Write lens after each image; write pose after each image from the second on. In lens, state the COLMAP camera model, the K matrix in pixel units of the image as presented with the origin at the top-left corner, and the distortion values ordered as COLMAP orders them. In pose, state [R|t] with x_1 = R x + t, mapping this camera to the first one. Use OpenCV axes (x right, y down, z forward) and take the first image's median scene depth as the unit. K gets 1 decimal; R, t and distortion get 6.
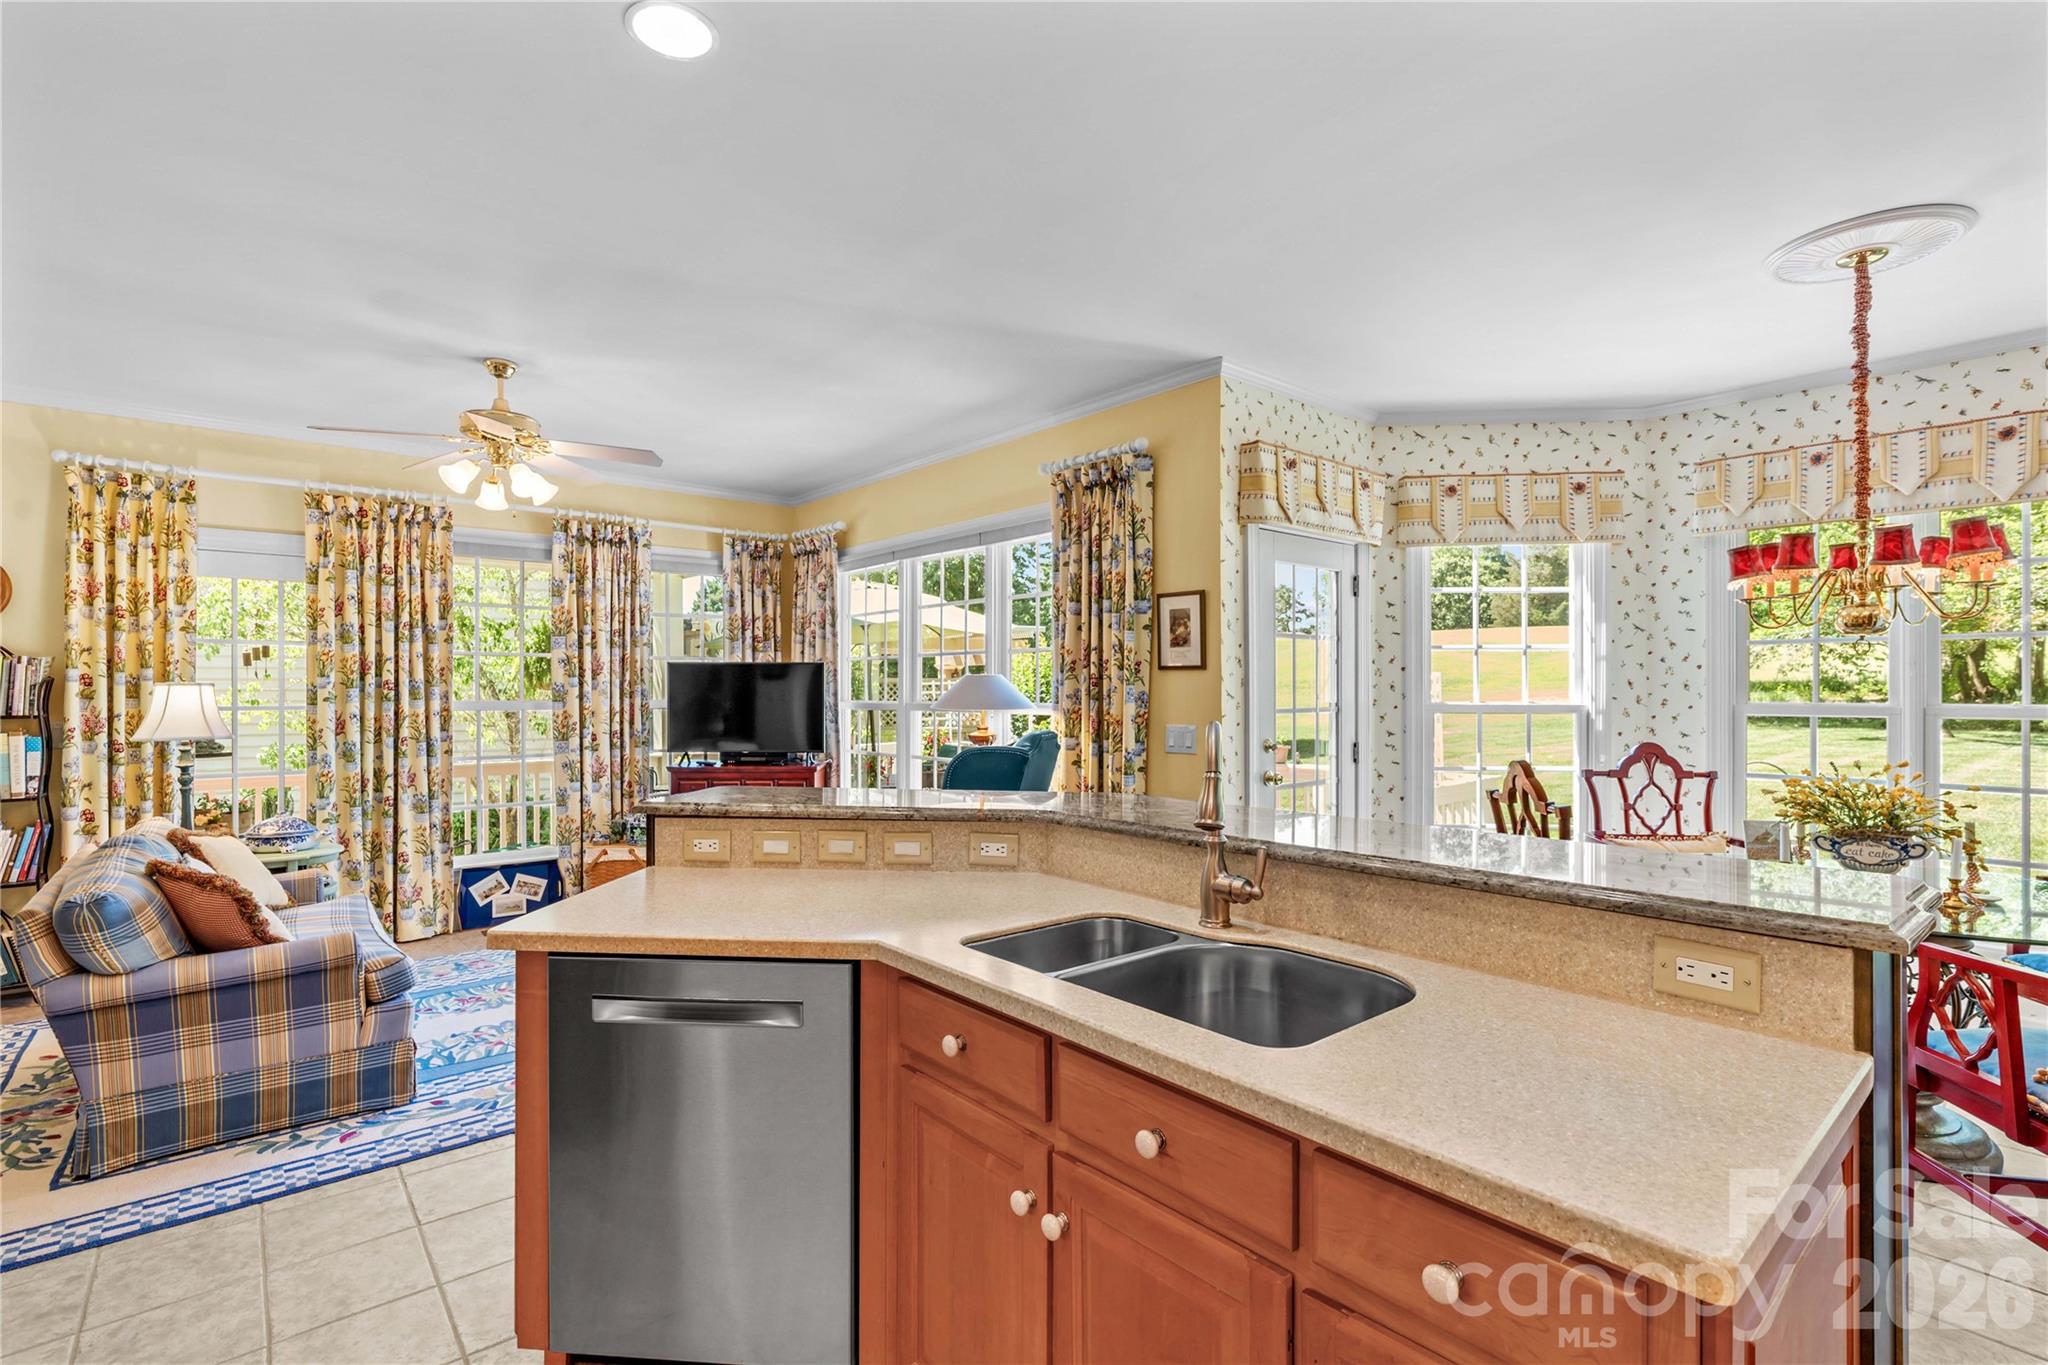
lens RADIAL K [[953.4, 0, 1029.2], [0, 953.4, 689.5], [0, 0, 1]] dist [-0.013273, 0.006236]
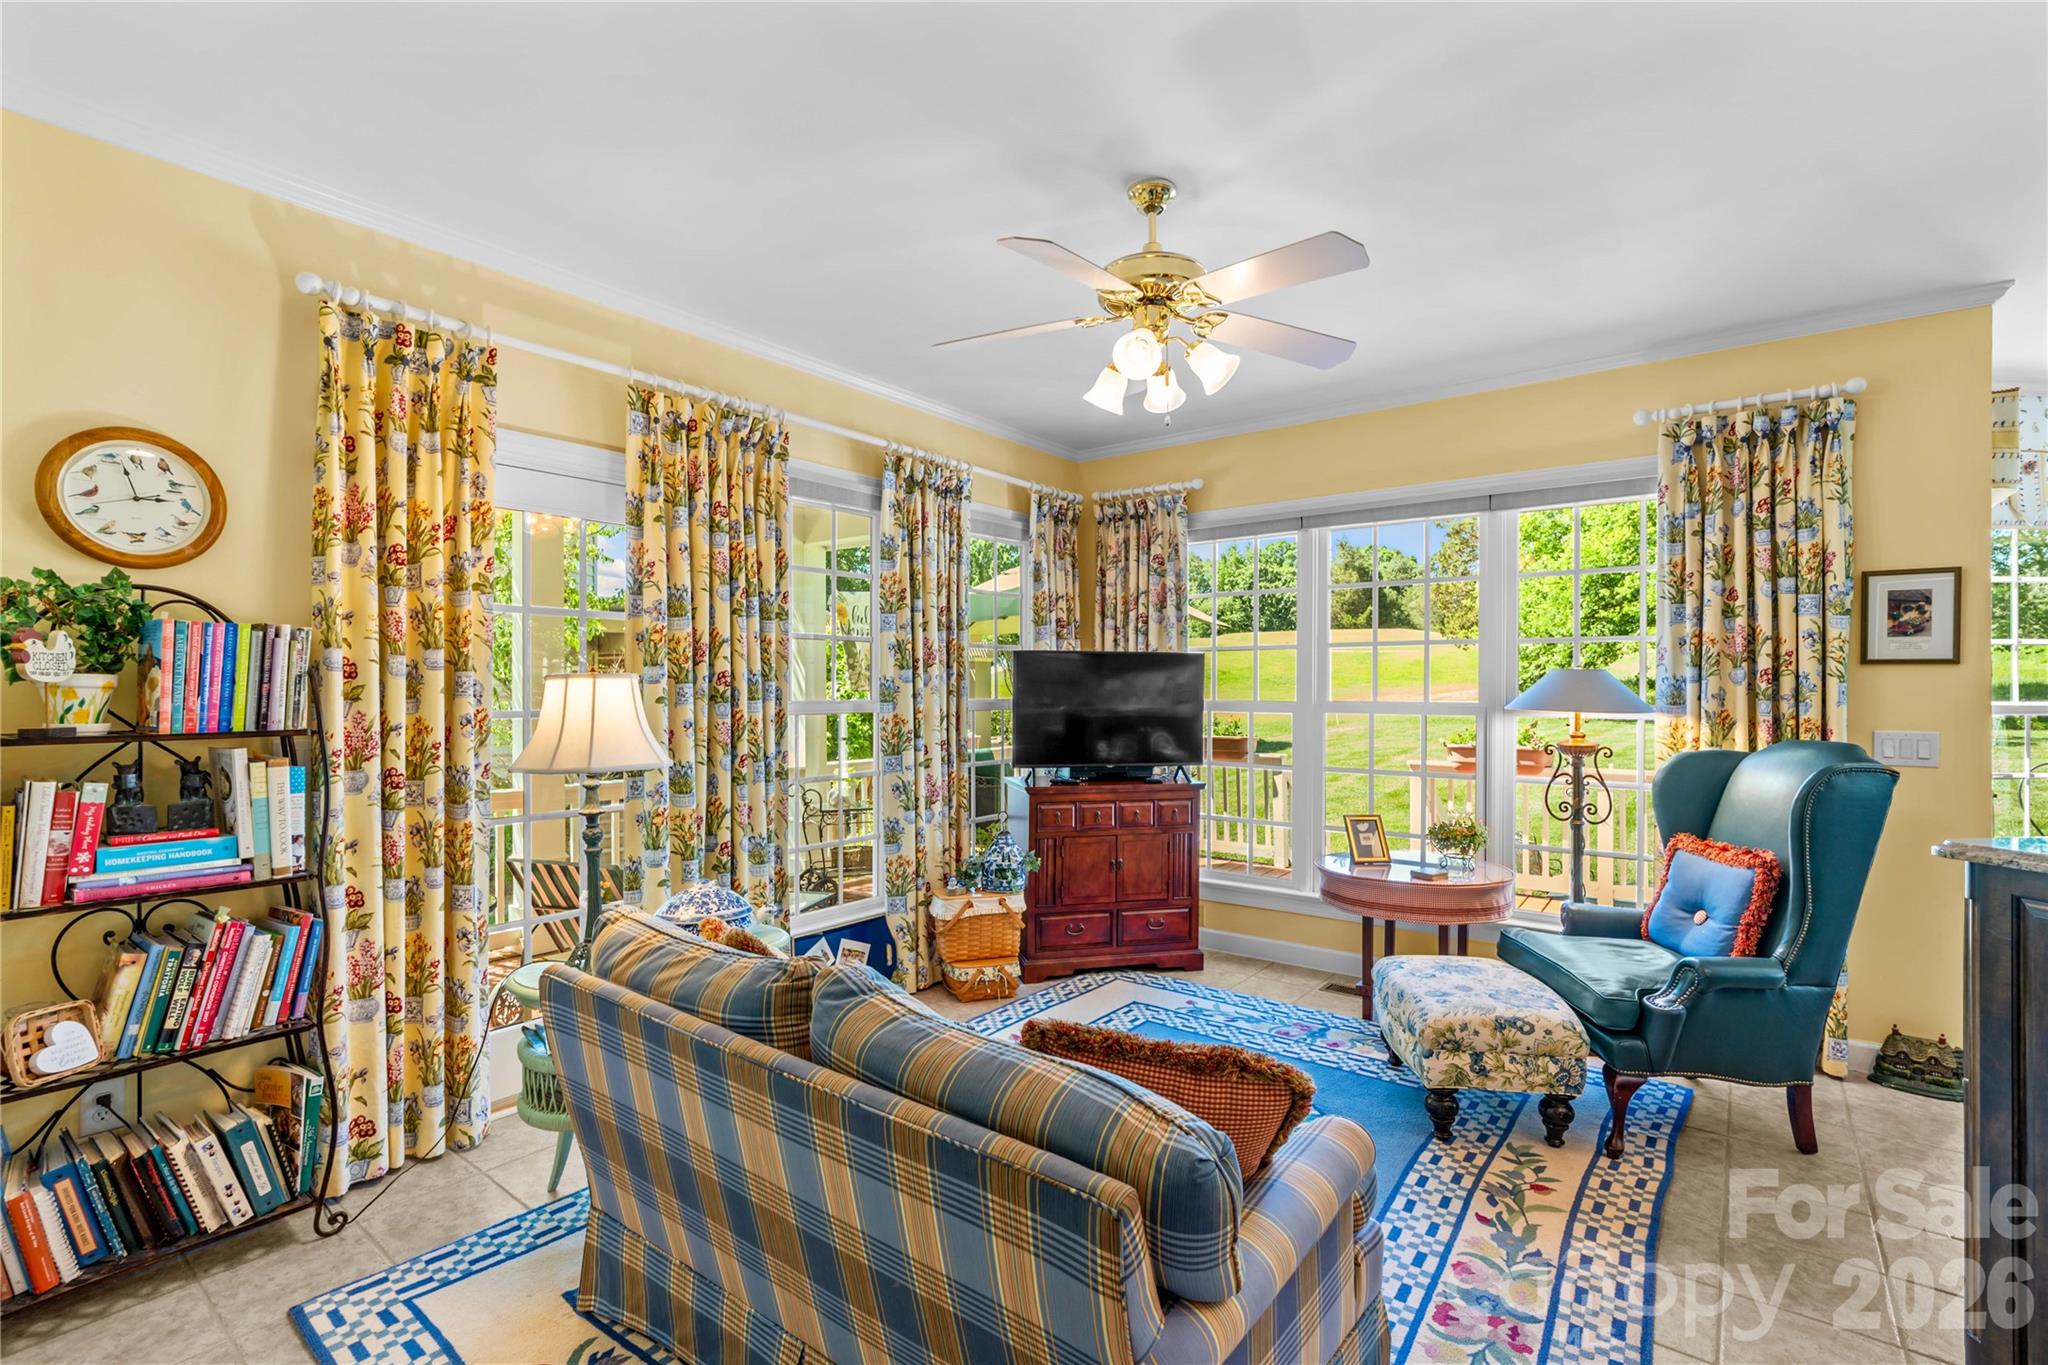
lens RADIAL K [[945.7, 0, 1027.7], [0, 945.7, 688.6], [0, 0, 1]] dist [-0.003184, 0.000494]
pose [[0.979210, 0.001963, 0.202838, -0.664584], [-0.002439, 0.999995, 0.002099, 0.000530], [-0.202833, -0.002550, 0.979210, 0.319848]]
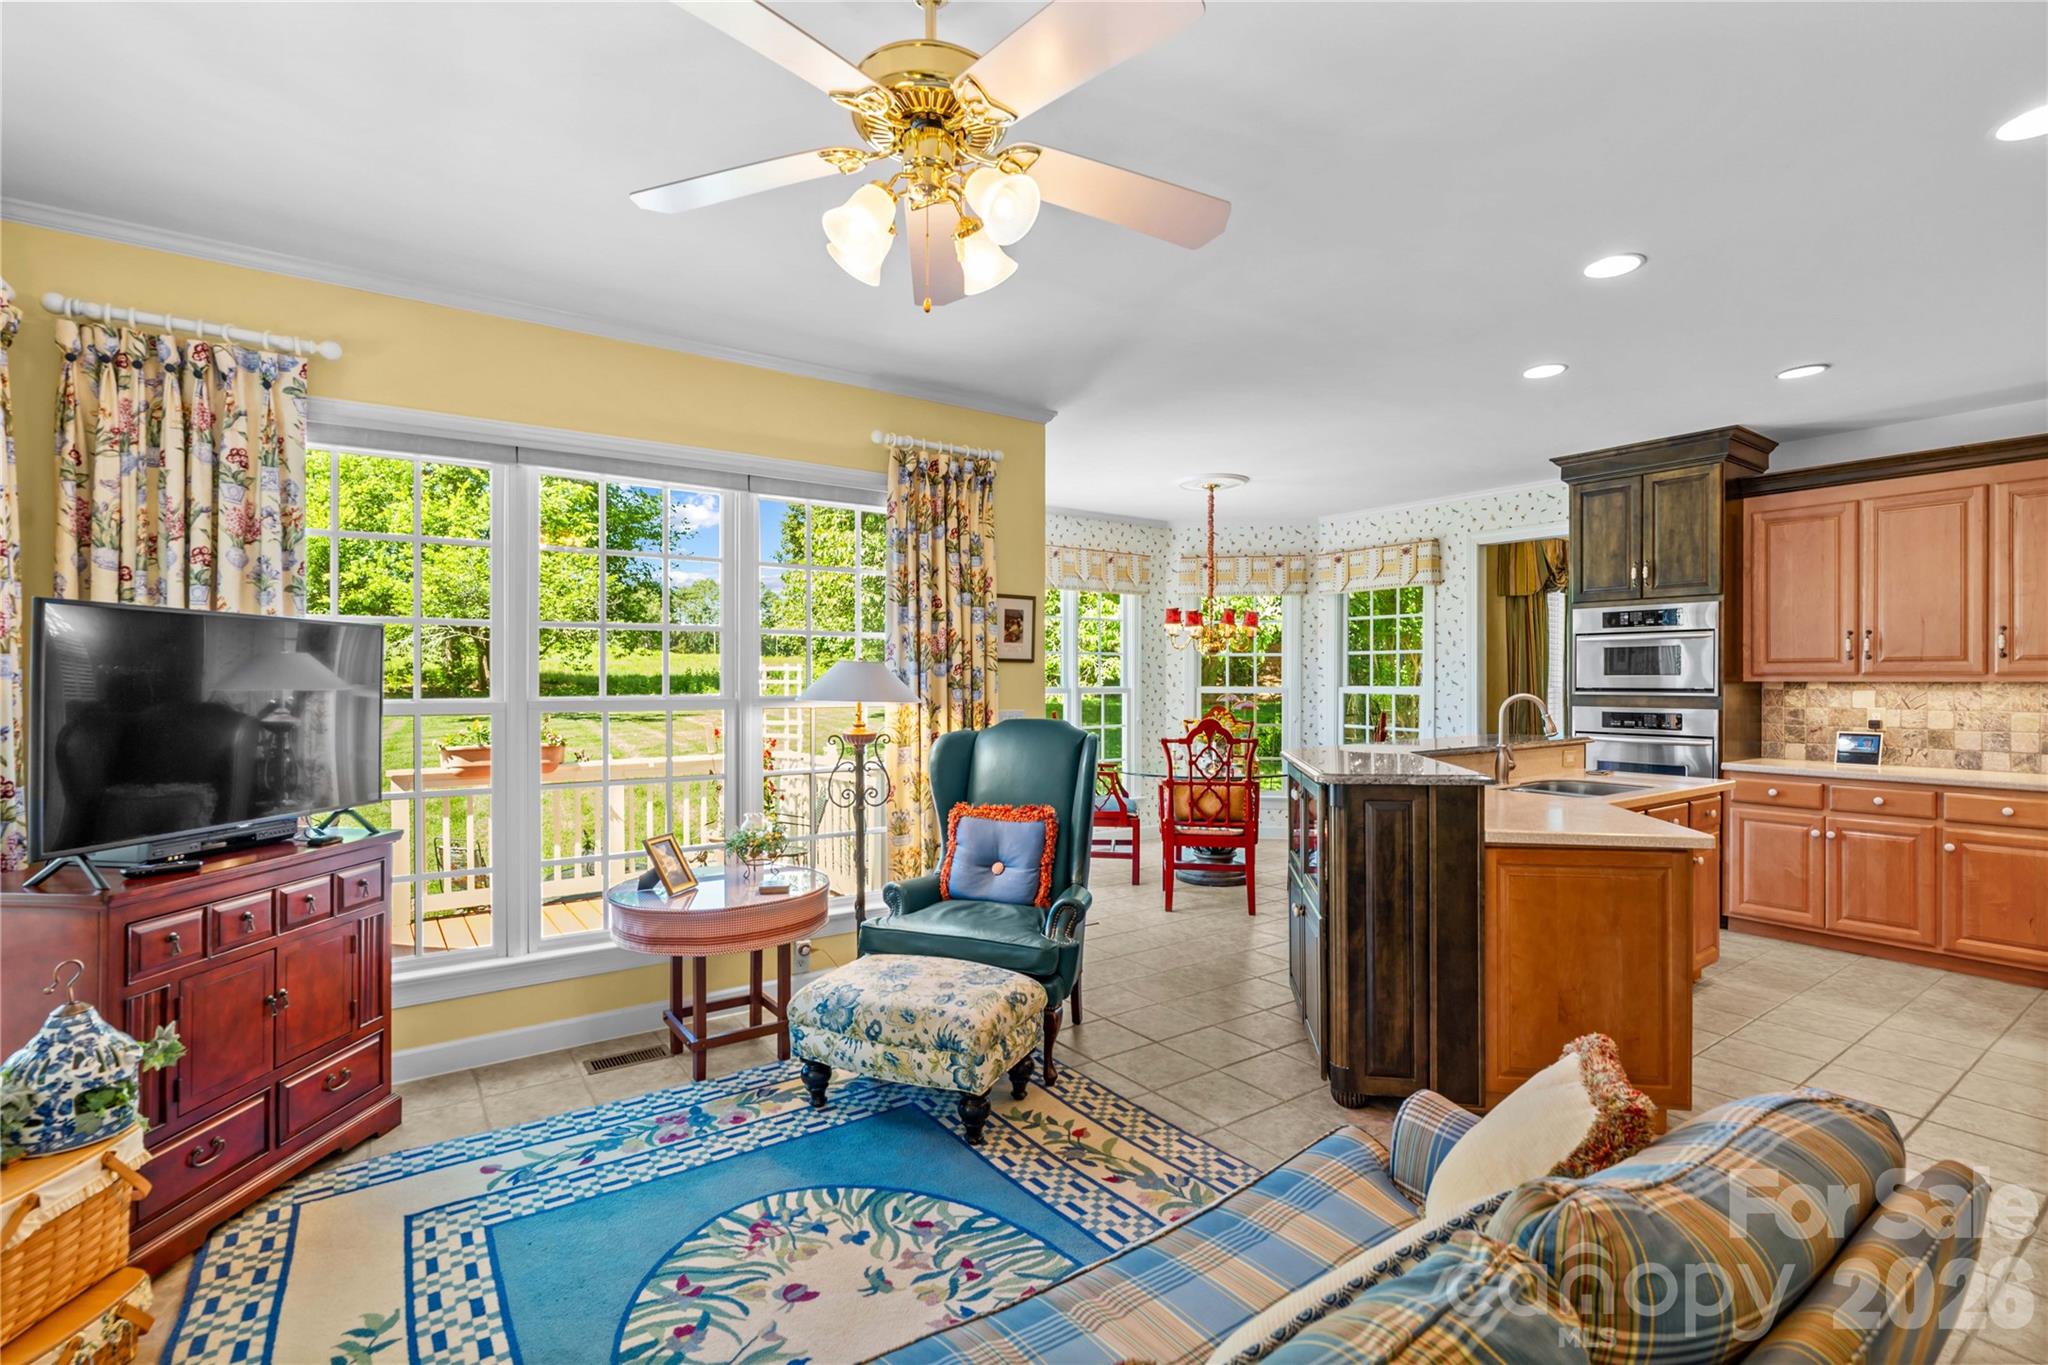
lens RADIAL K [[937.1, 0, 1024.0], [0, 937.1, 682.5], [0, 0, 1]] dist [-0.013672, 0.005299]
pose [[0.093144, -0.003277, 0.995647, -0.863611], [-0.001108, 0.999994, 0.003395, 0.000074], [-0.995652, -0.001420, 0.093140, 0.783643]]
